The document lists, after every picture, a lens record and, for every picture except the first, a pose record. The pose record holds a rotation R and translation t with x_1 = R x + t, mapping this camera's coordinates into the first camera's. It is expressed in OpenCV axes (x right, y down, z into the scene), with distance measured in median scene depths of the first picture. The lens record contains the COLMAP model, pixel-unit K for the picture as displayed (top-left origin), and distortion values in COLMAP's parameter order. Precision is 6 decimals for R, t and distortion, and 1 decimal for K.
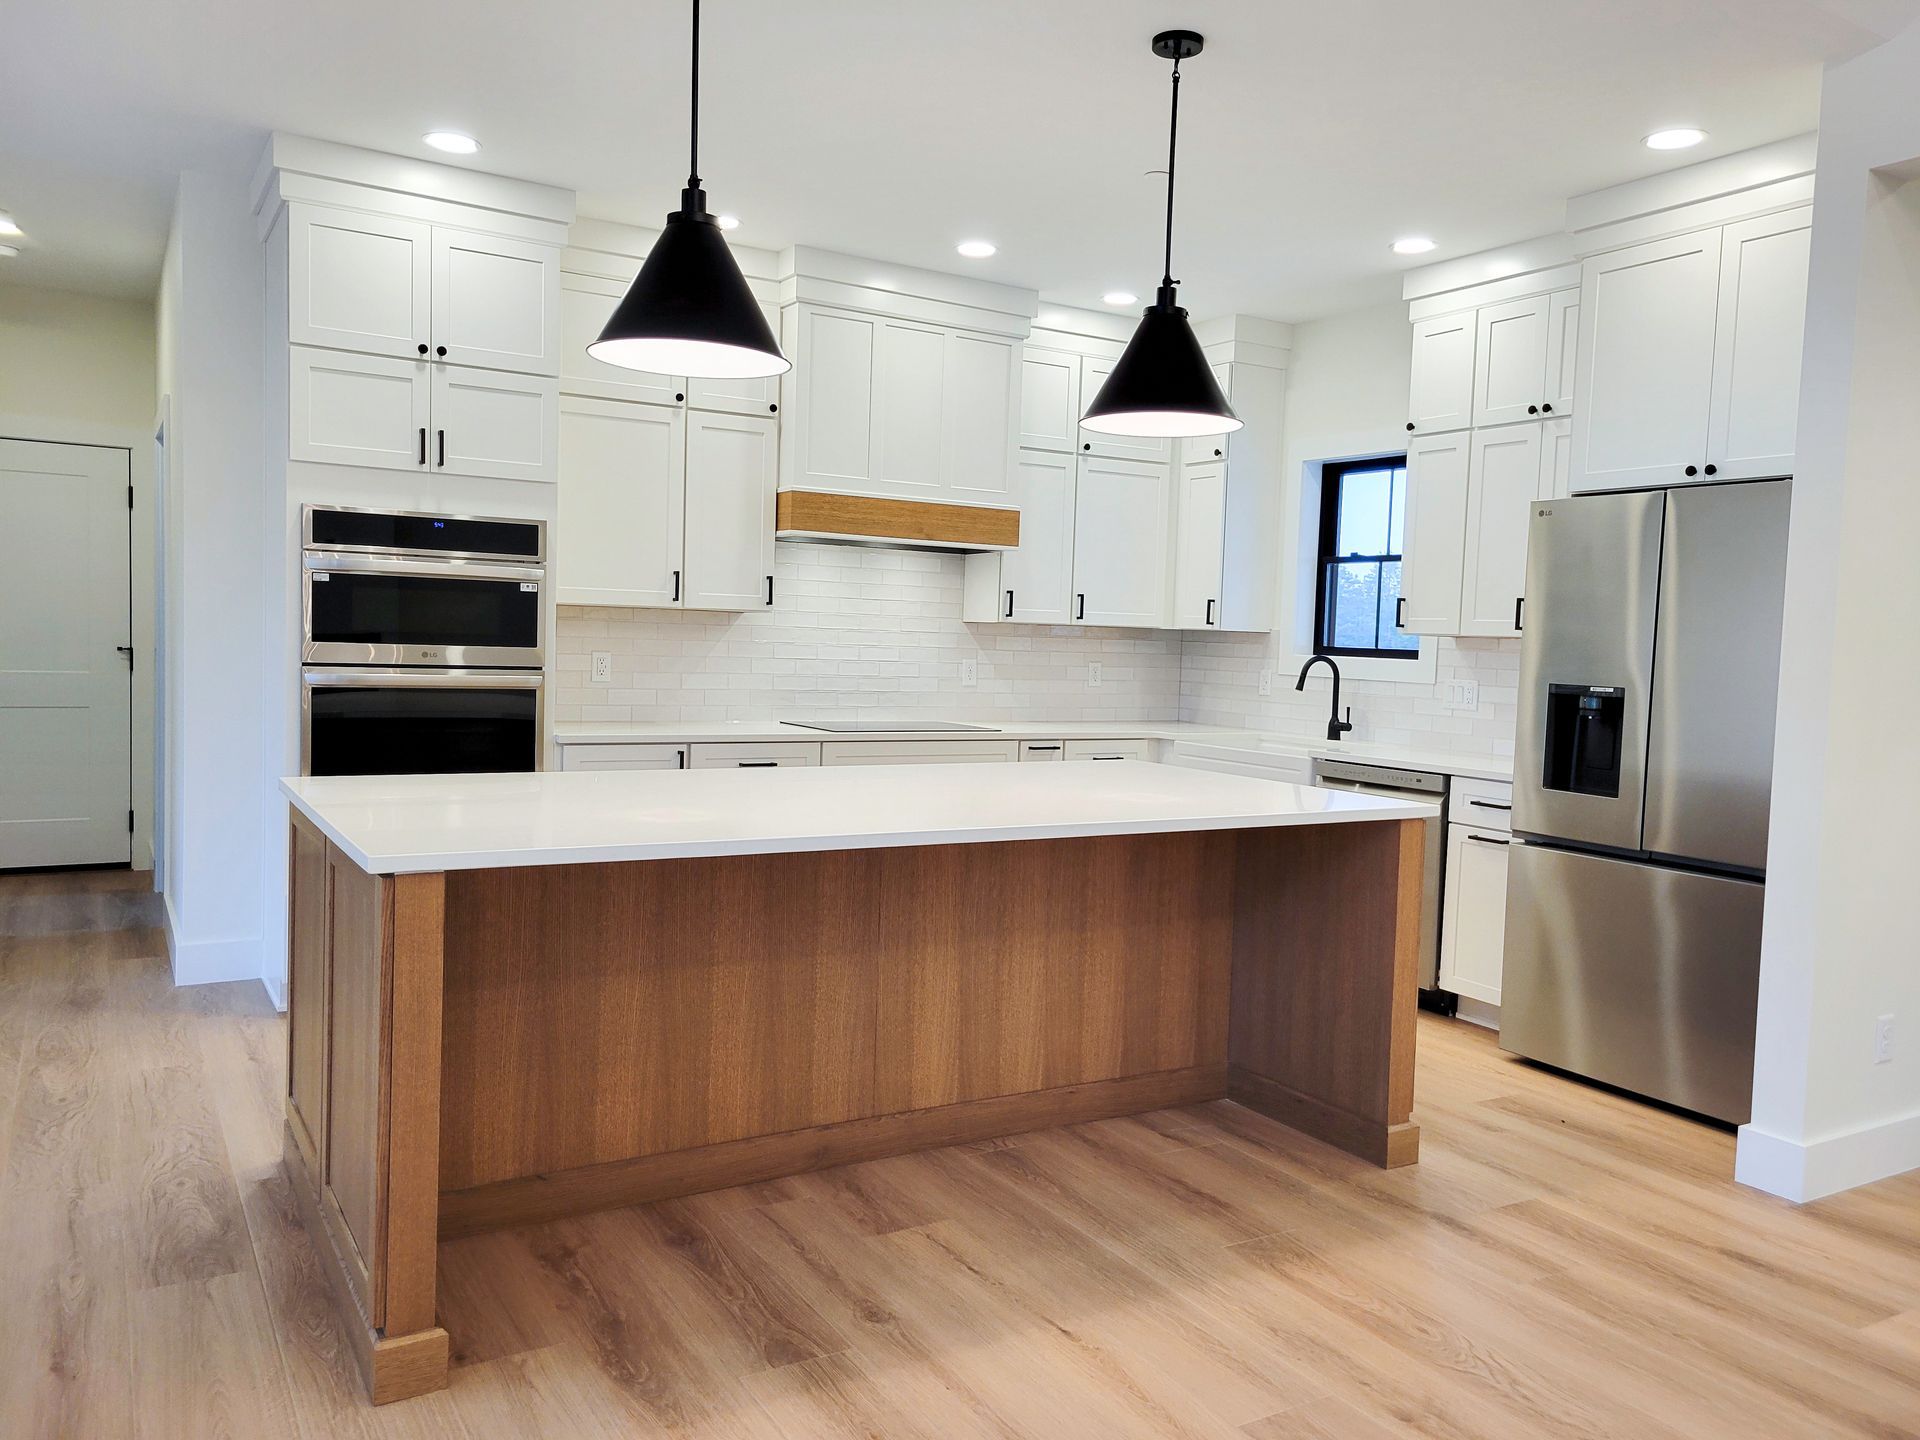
lens RADIAL K [[1446.8, 0, 962.4], [0, 1446.8, 719.6], [0, 0, 1]] dist [0.046645, -0.028052]
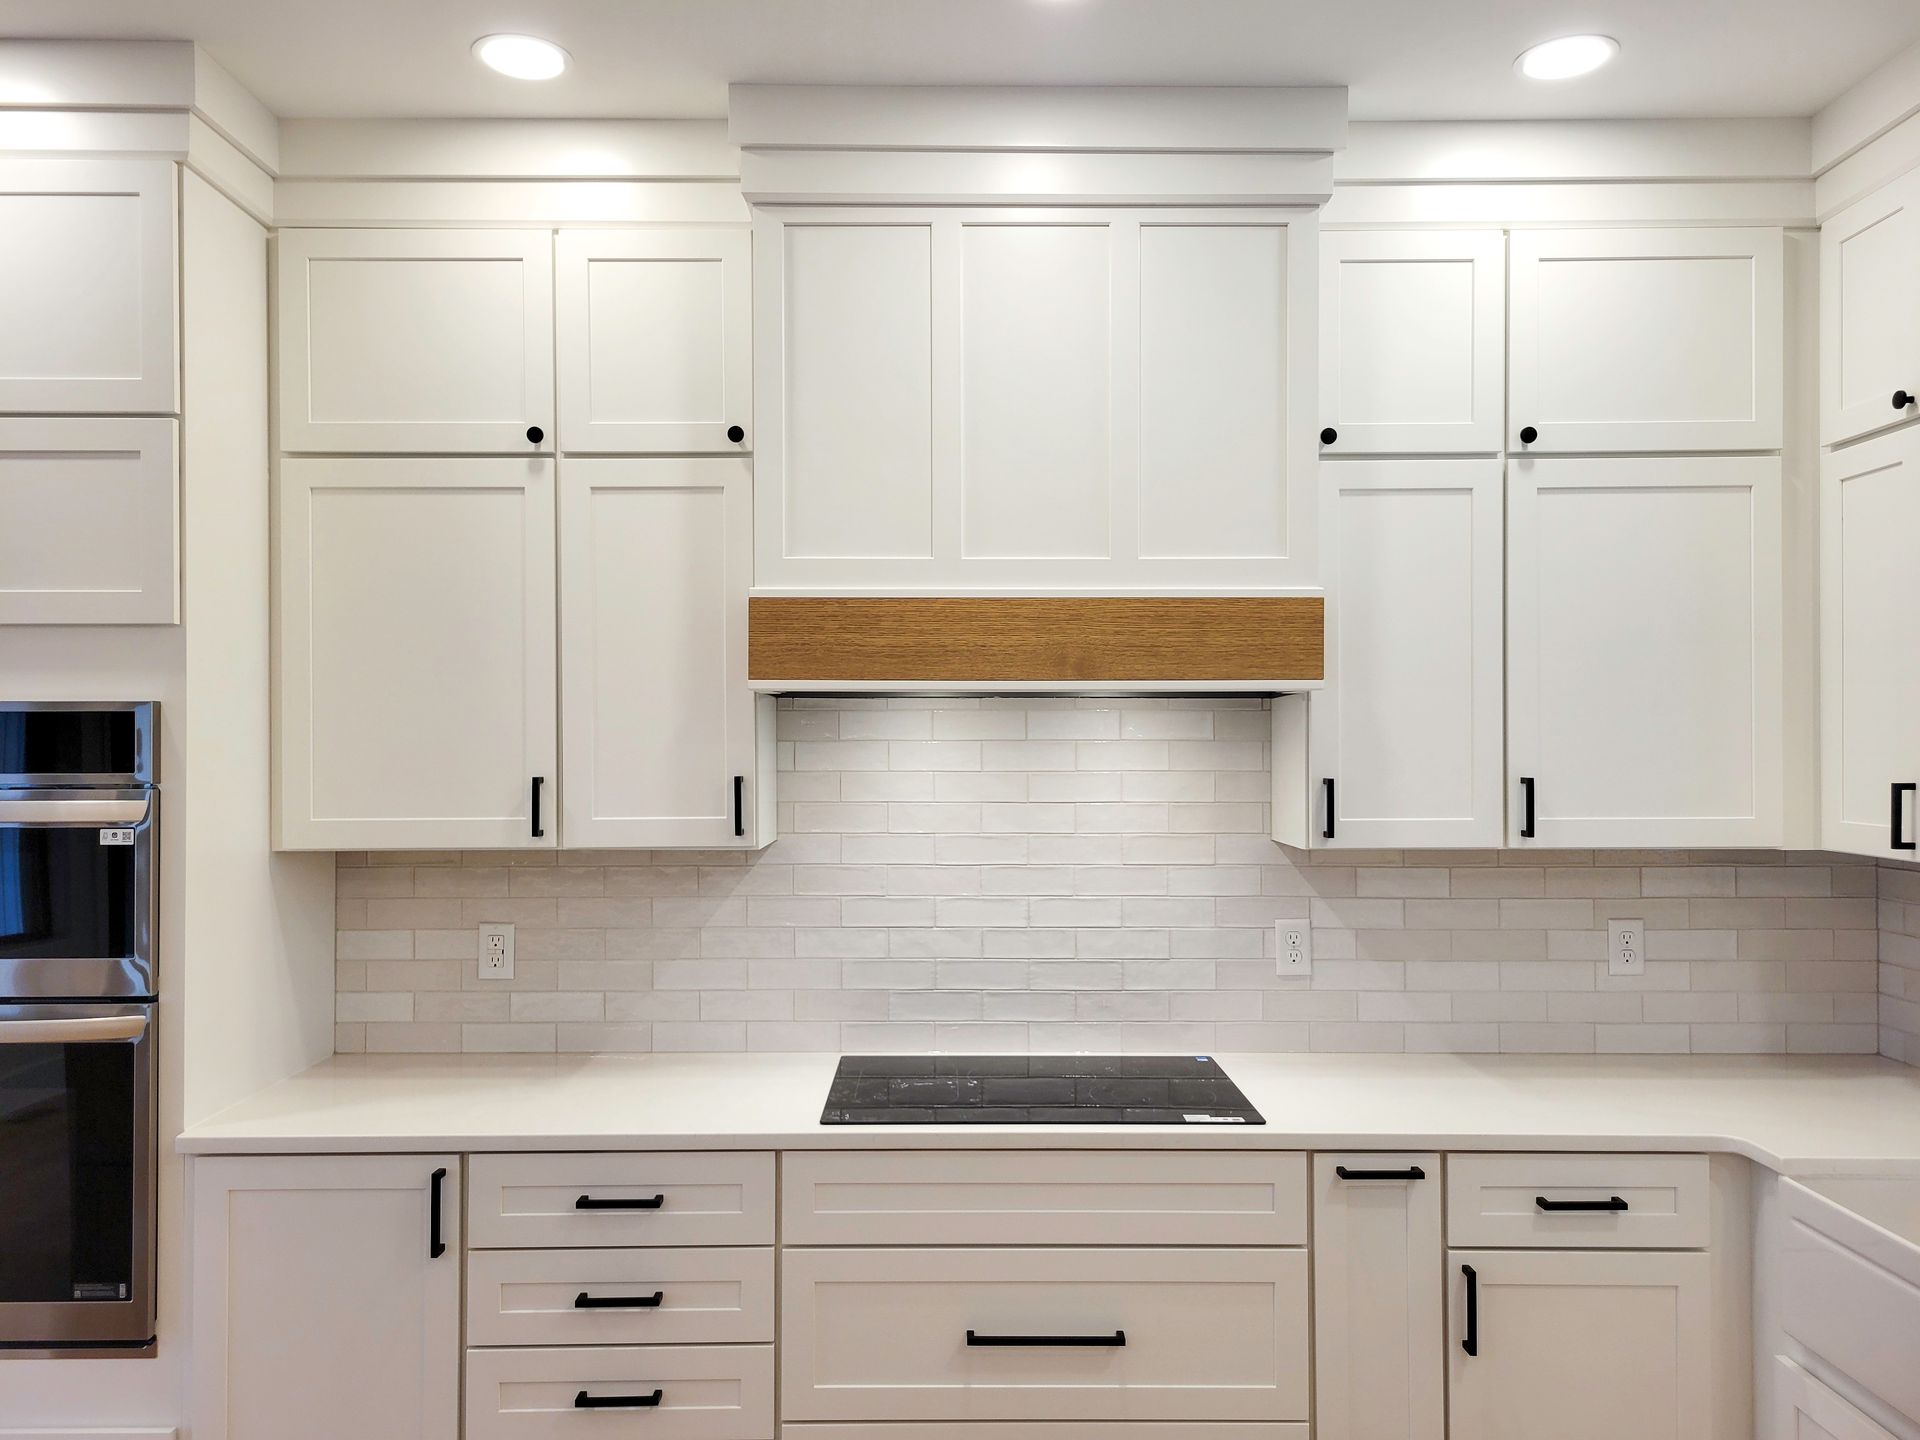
lens RADIAL K [[1446.8, 0, 957.3], [0, 1446.8, 740.8], [0, 0, 1]] dist [0.046645, -0.028052]
pose [[0.857625, -0.036757, -0.512961, 0.181889], [0.000377, 0.997487, -0.070846, -0.077629], [0.514276, 0.060565, 0.855484, 0.631152]]
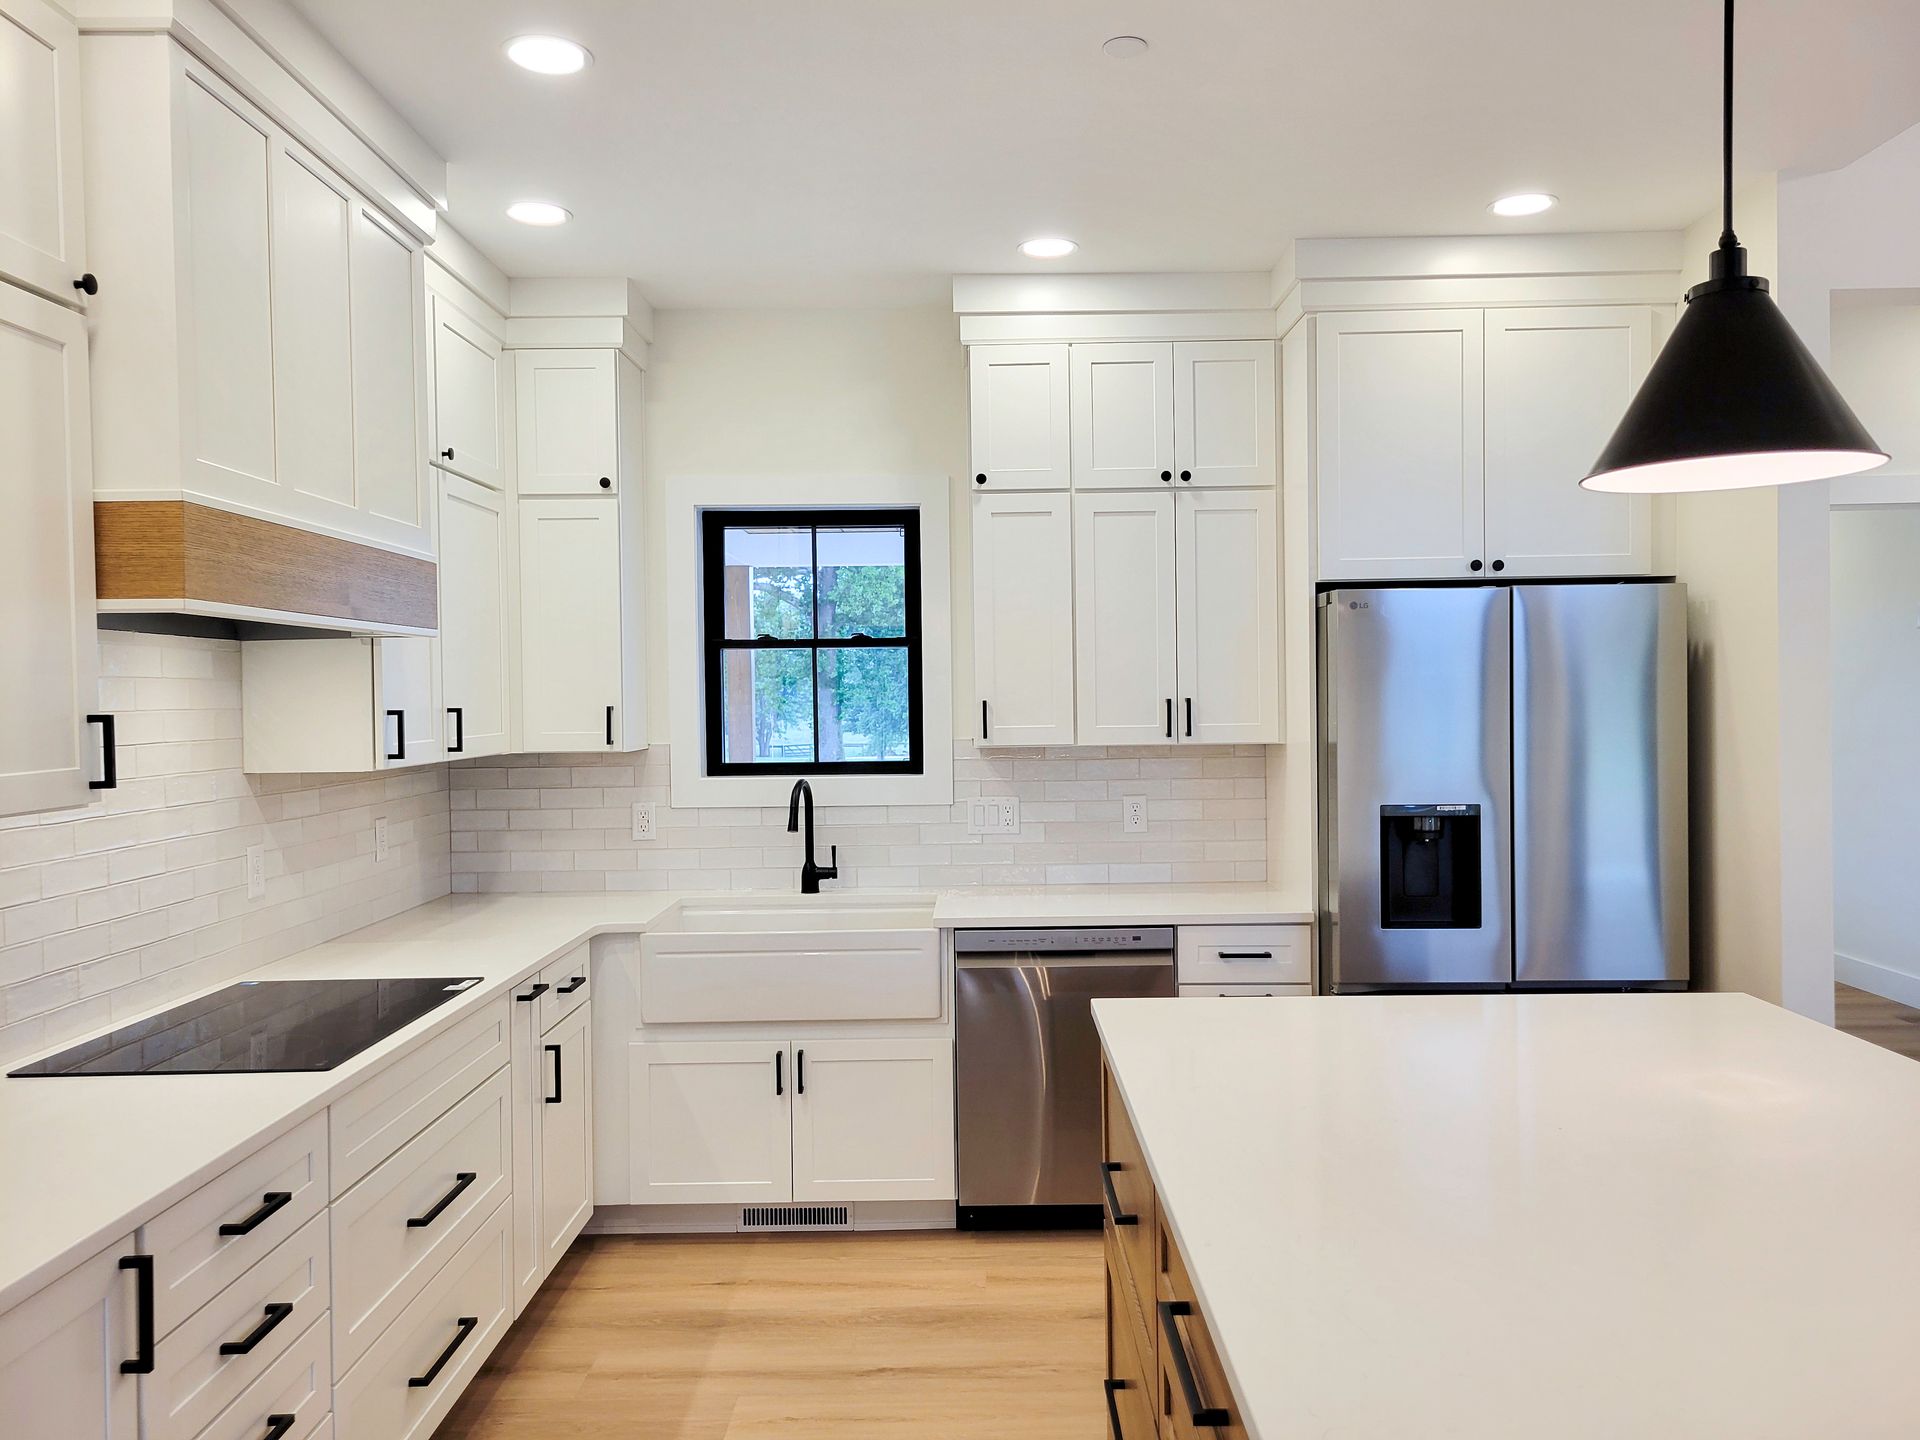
lens RADIAL K [[1446.8, 0, 965.2], [0, 1446.8, 717.3], [0, 0, 1]] dist [0.046645, -0.028052]
pose [[0.516261, -0.055653, 0.854621, -0.354298], [0.081984, 0.996515, 0.015368, -0.086762], [-0.852498, 0.062131, 0.519025, 0.607834]]
